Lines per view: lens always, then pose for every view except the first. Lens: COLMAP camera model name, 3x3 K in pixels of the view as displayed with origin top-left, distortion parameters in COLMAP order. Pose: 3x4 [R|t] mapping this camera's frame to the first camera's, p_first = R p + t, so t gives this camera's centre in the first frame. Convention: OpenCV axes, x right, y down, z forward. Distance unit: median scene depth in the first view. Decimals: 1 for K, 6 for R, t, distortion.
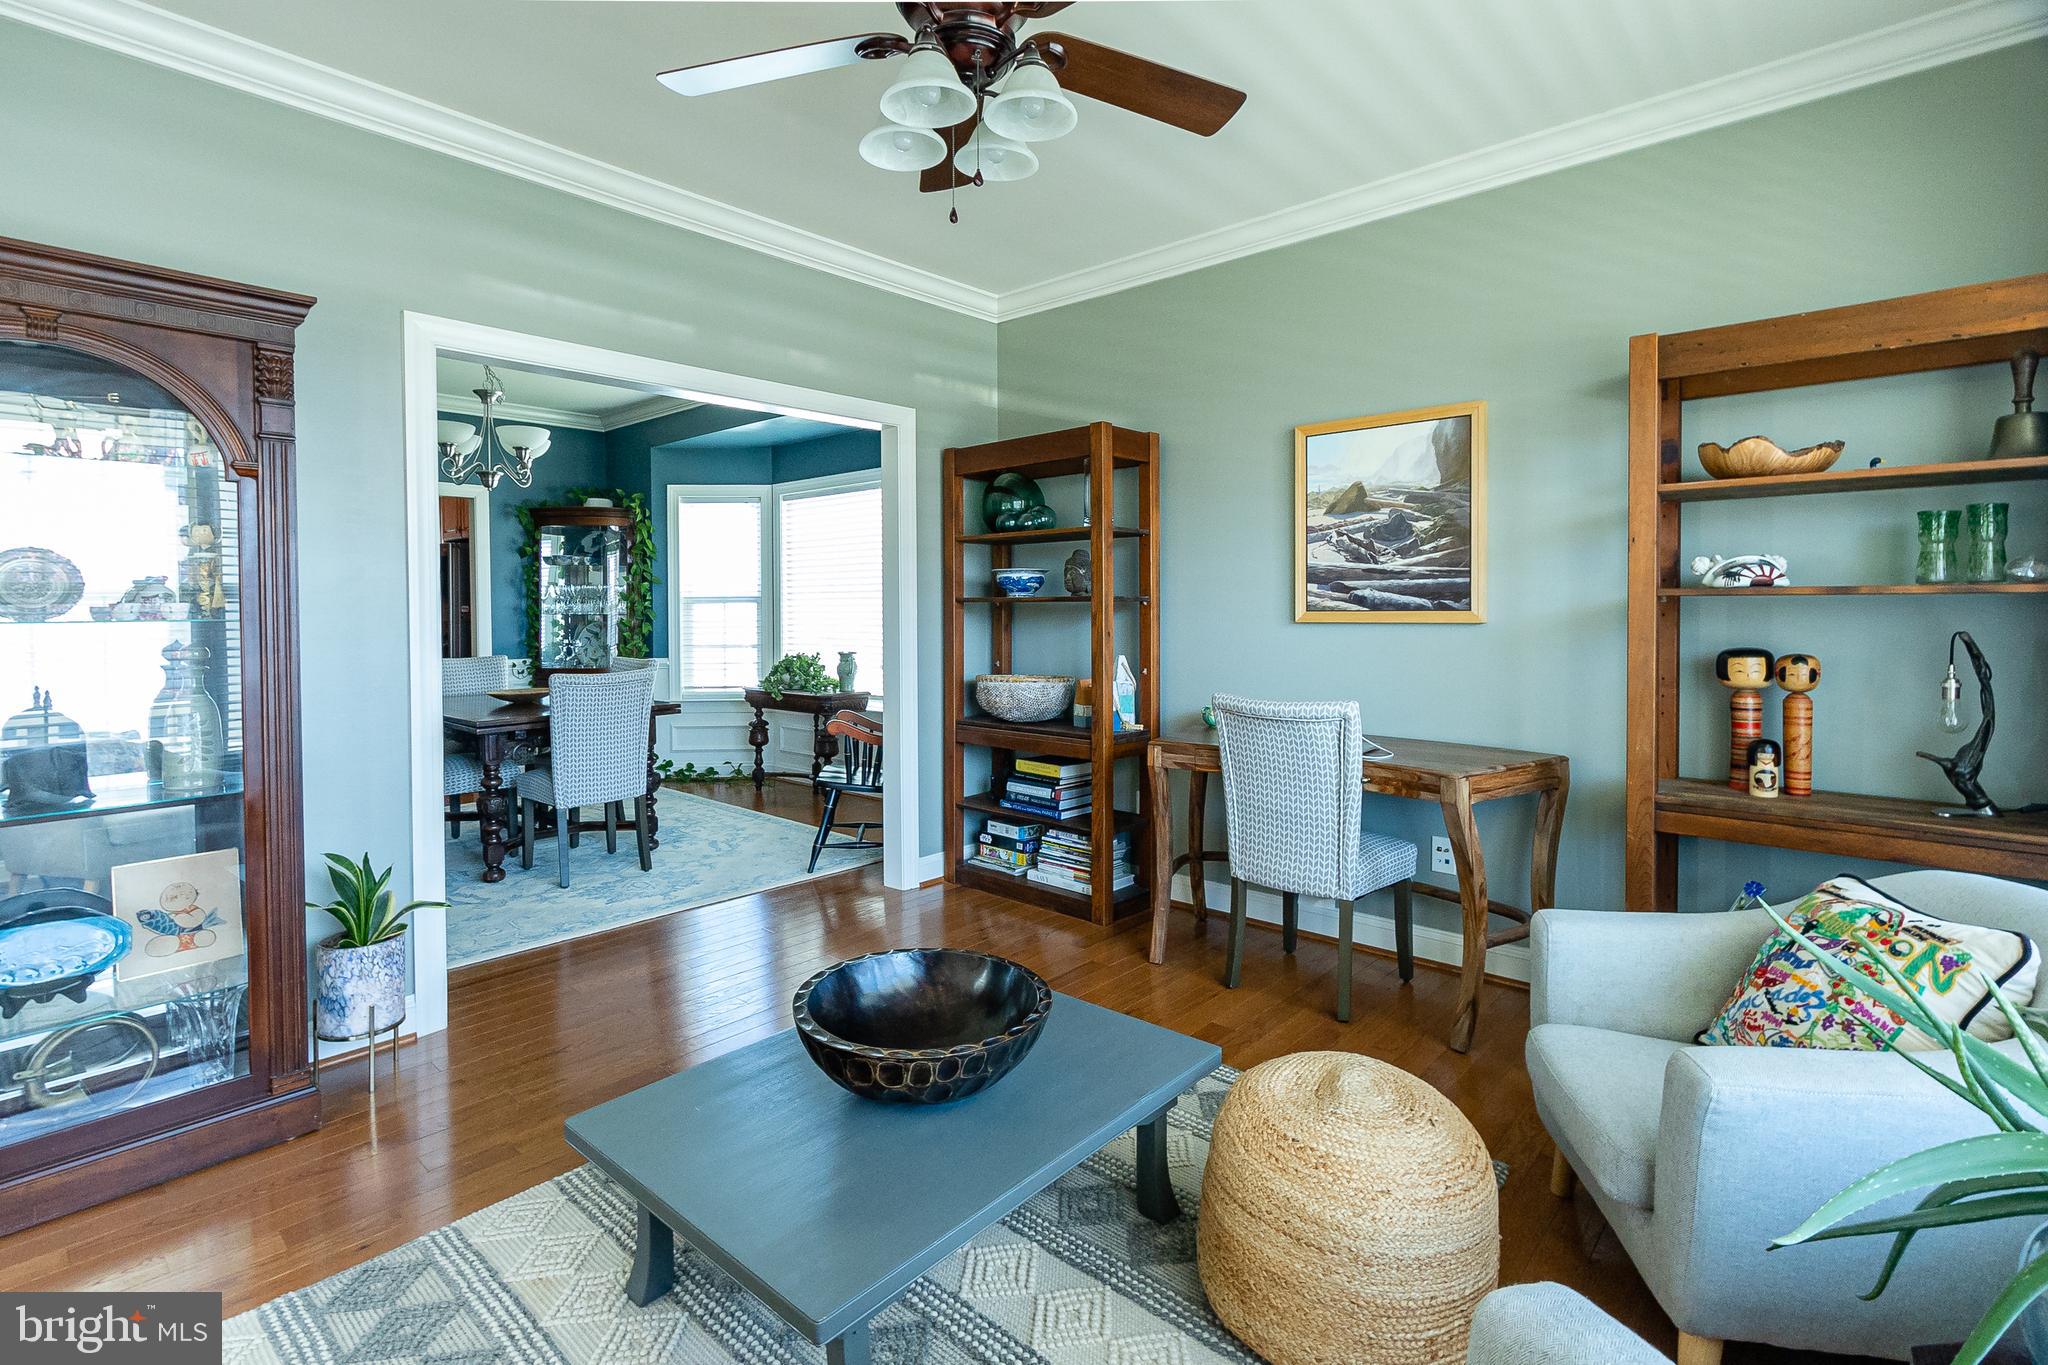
lens RADIAL K [[972.1, 0, 998.5], [0, 972.1, 621.8], [0, 0, 1]] dist [0.011679, -0.000883]
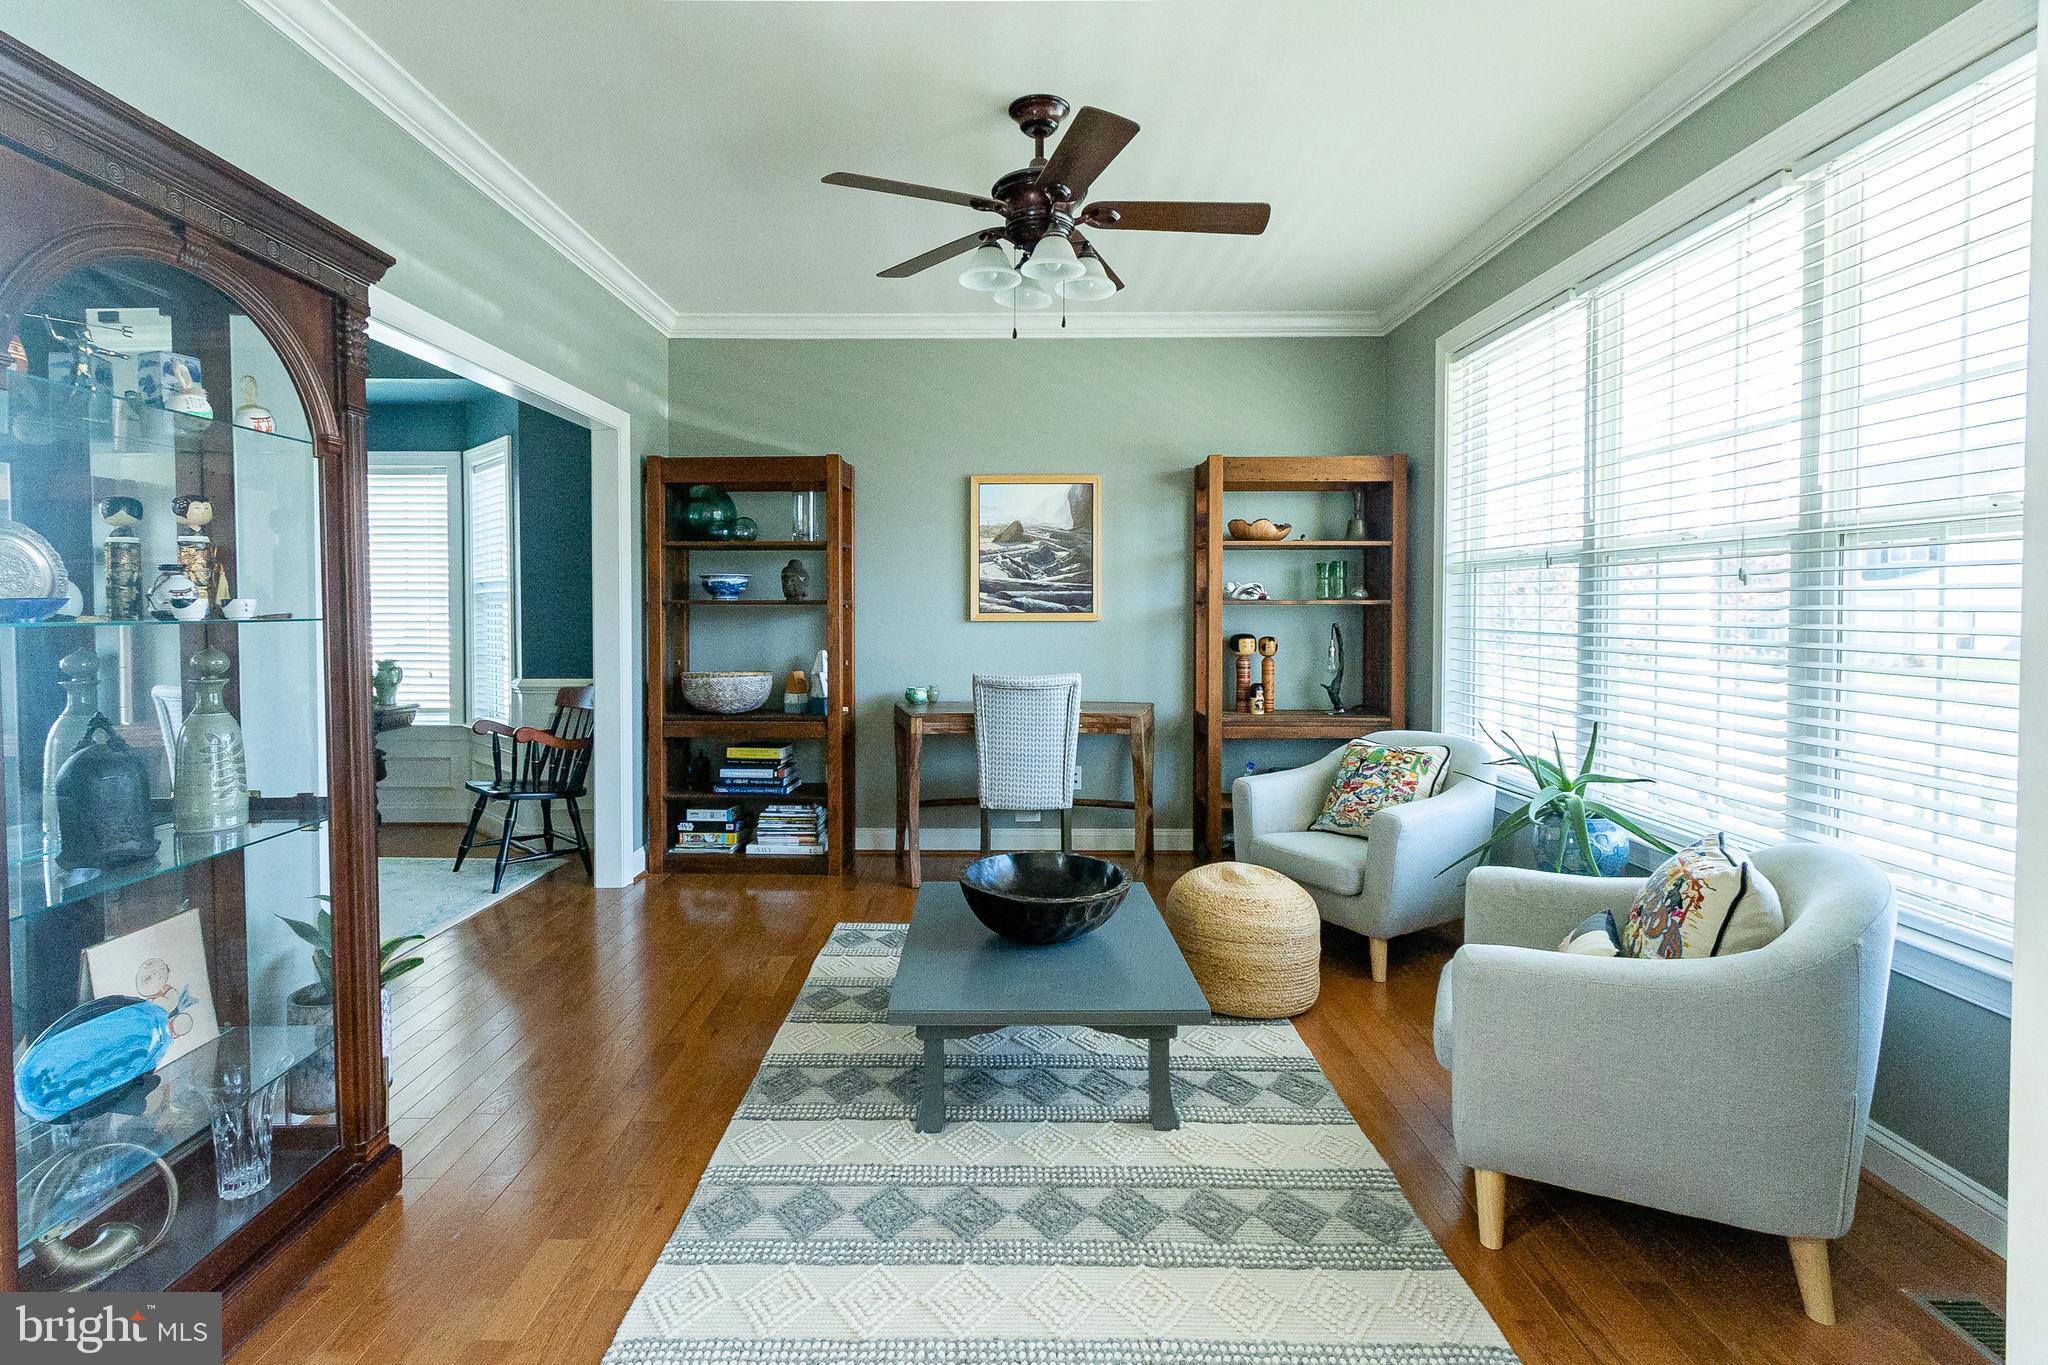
lens RADIAL K [[972.1, 0, 992.1], [0, 972.1, 631.9], [0, 0, 1]] dist [0.011679, -0.000883]
pose [[0.742510, -0.011385, 0.669739, -0.616755], [0.006900, 0.999932, 0.009349, 0.003162], [-0.669800, -0.002321, 0.742538, -0.016348]]
